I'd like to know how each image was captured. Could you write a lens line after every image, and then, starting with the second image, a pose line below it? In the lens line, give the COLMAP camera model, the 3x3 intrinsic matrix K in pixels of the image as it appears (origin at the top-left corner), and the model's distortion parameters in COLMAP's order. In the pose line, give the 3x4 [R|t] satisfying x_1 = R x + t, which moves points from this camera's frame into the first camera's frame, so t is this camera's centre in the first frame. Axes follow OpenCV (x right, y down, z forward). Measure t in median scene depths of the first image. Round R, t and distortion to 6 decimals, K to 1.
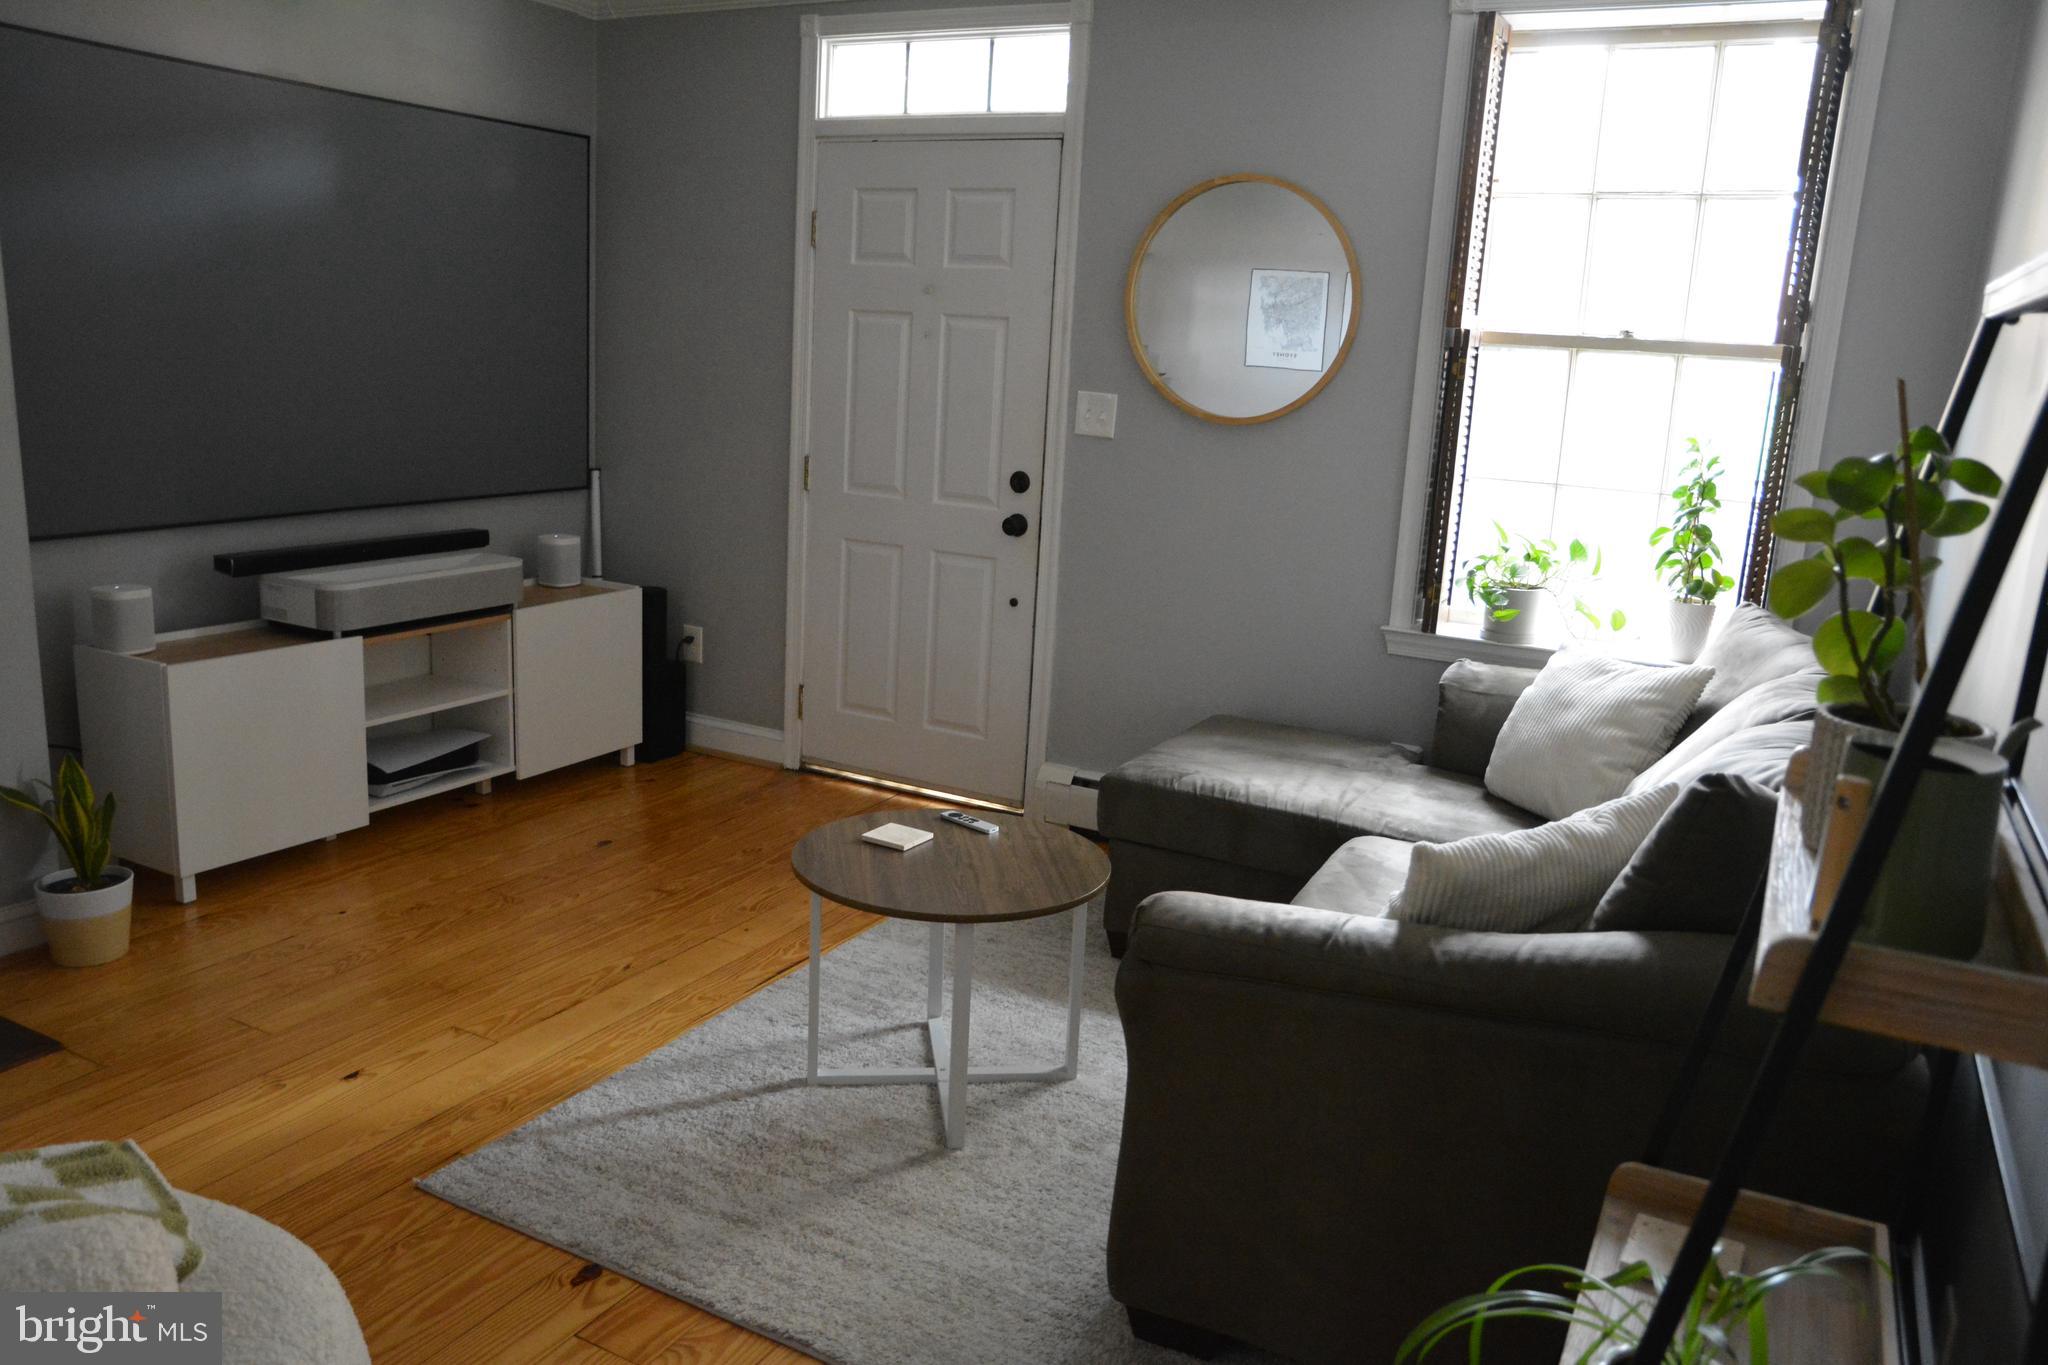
lens RADIAL K [[1528.1, 0, 1022.8], [0, 1528.1, 694.6], [0, 0, 1]] dist [-0.097633, 0.091757]
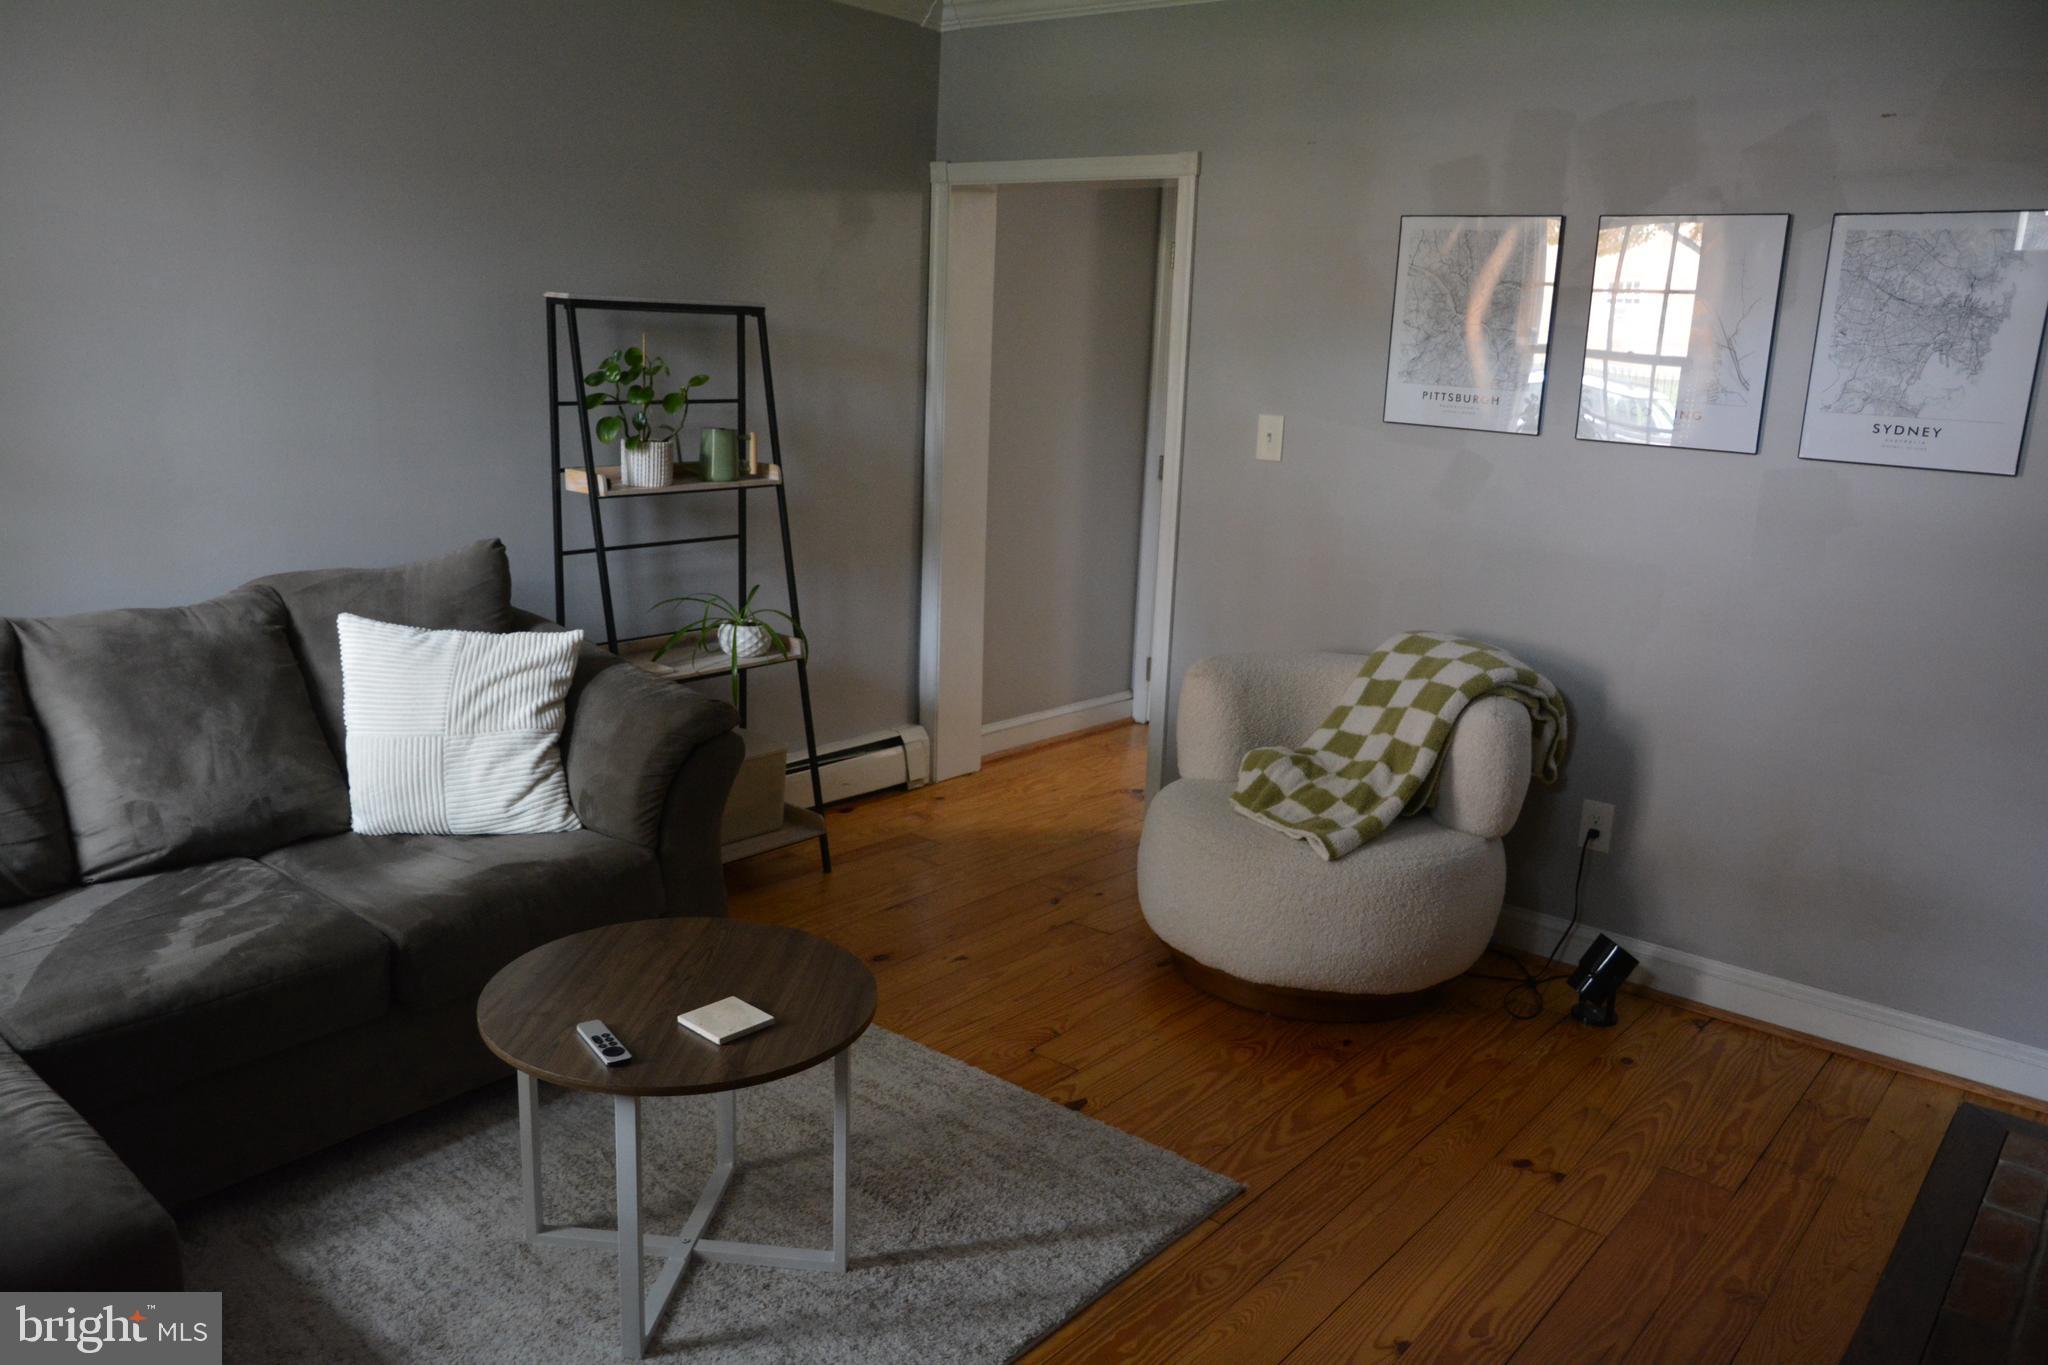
lens RADIAL K [[1528.1, 0, 1022.8], [0, 1528.1, 694.6], [0, 0, 1]] dist [-0.097633, 0.091757]
pose [[-0.972079, -0.138917, 0.189117, -0.285744], [-0.037279, 0.887123, 0.460025, -0.333444], [-0.231676, 0.440131, -0.867532, 1.279931]]
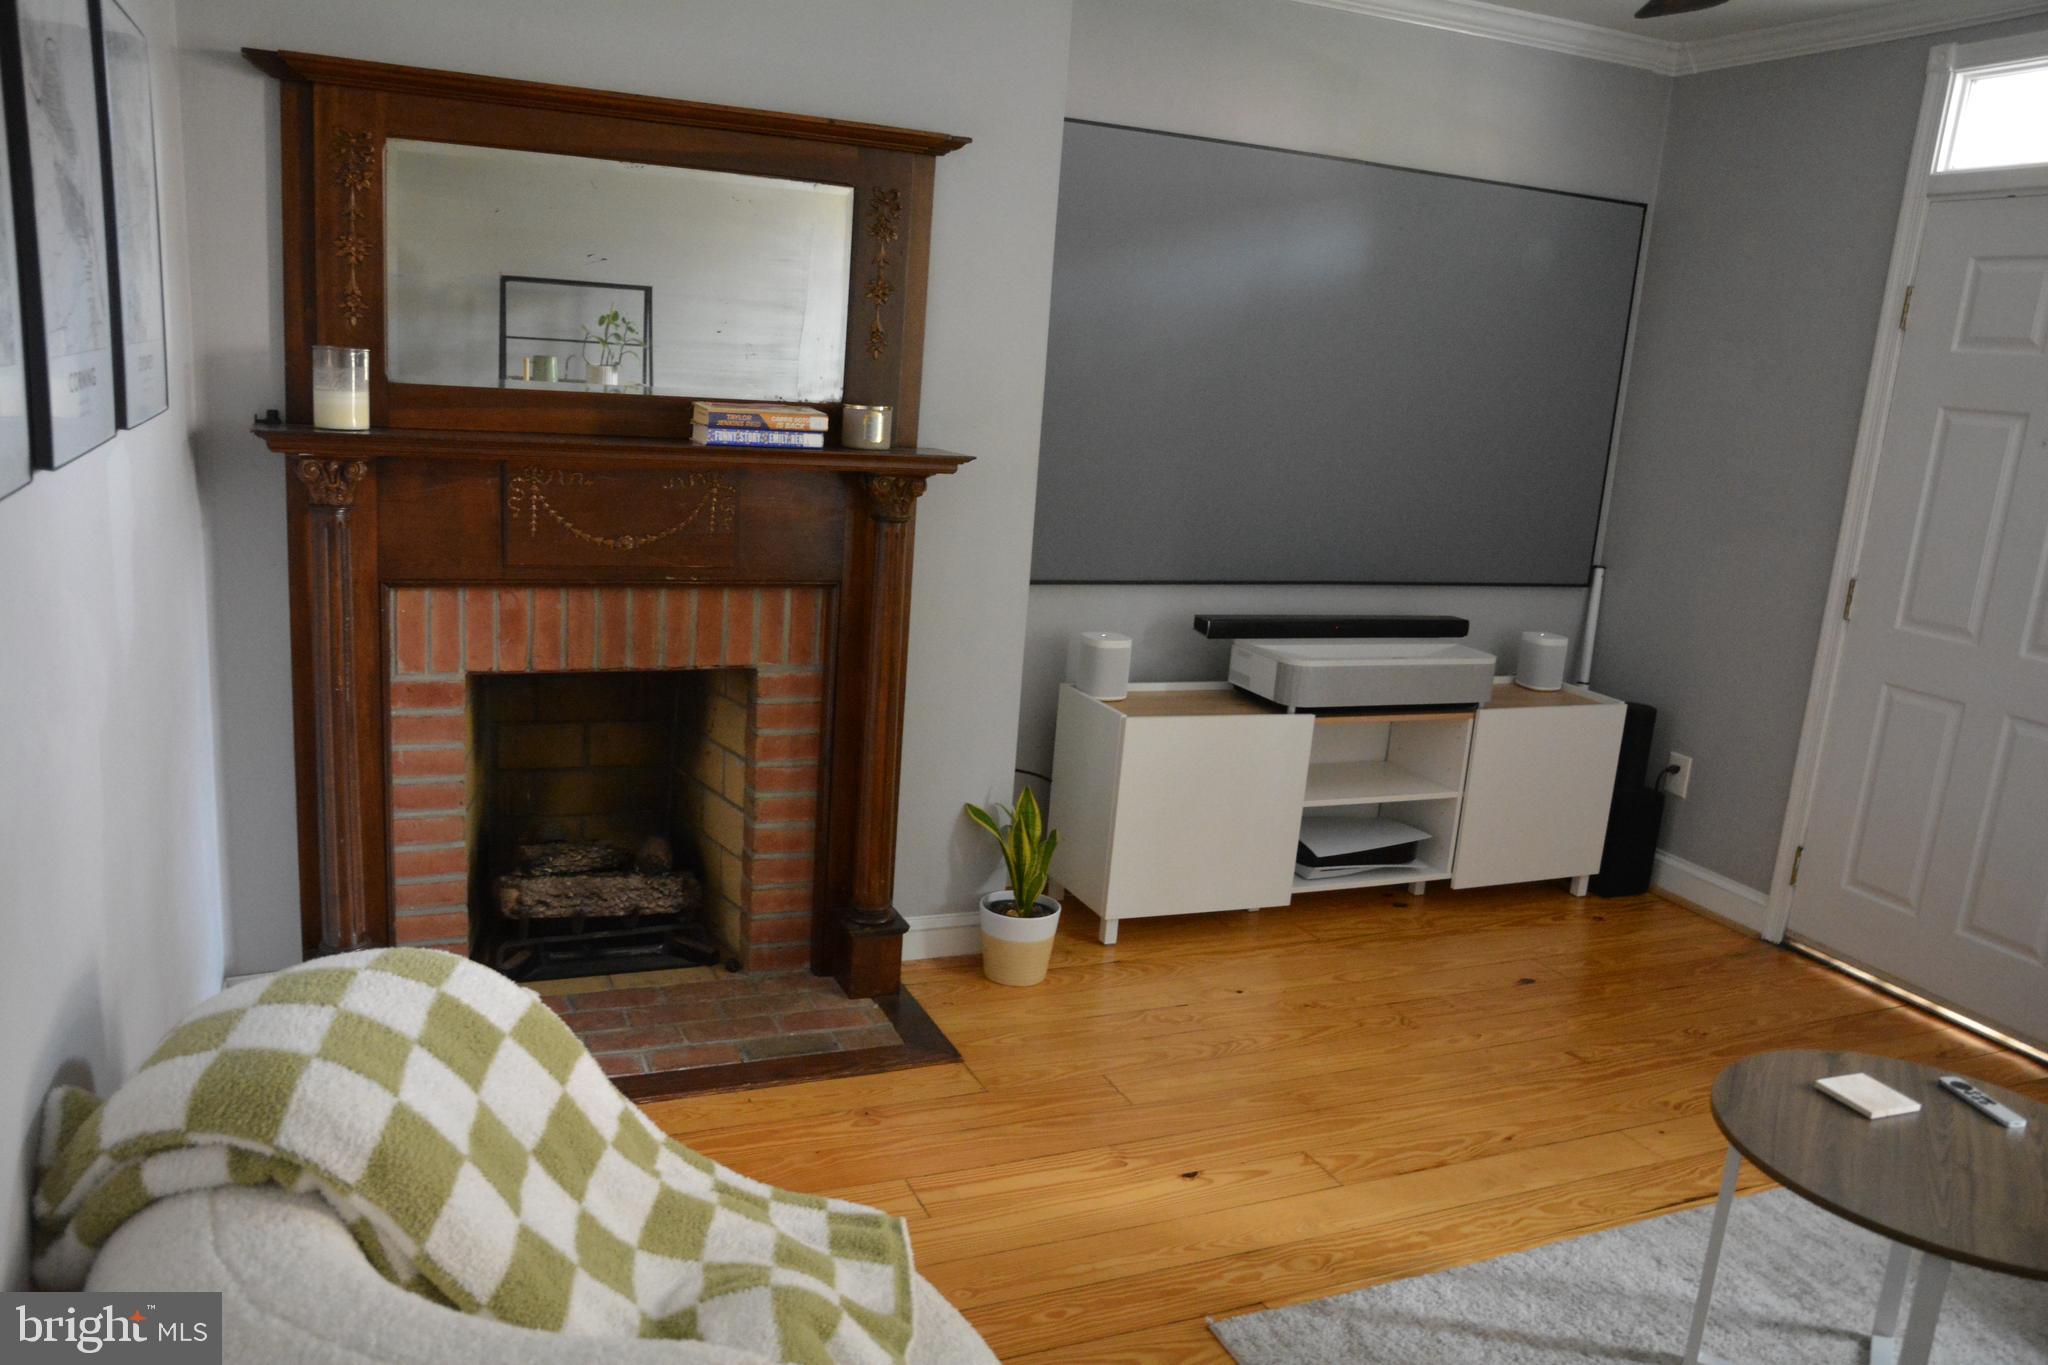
lens RADIAL K [[1528.1, 0, 1022.8], [0, 1528.1, 694.6], [0, 0, 1]] dist [-0.097633, 0.091757]
pose [[0.783030, 0.145393, -0.604752, 0.007832], [-0.173320, 0.984788, 0.012346, -0.033857], [0.597348, 0.095148, 0.796318, 0.108720]]
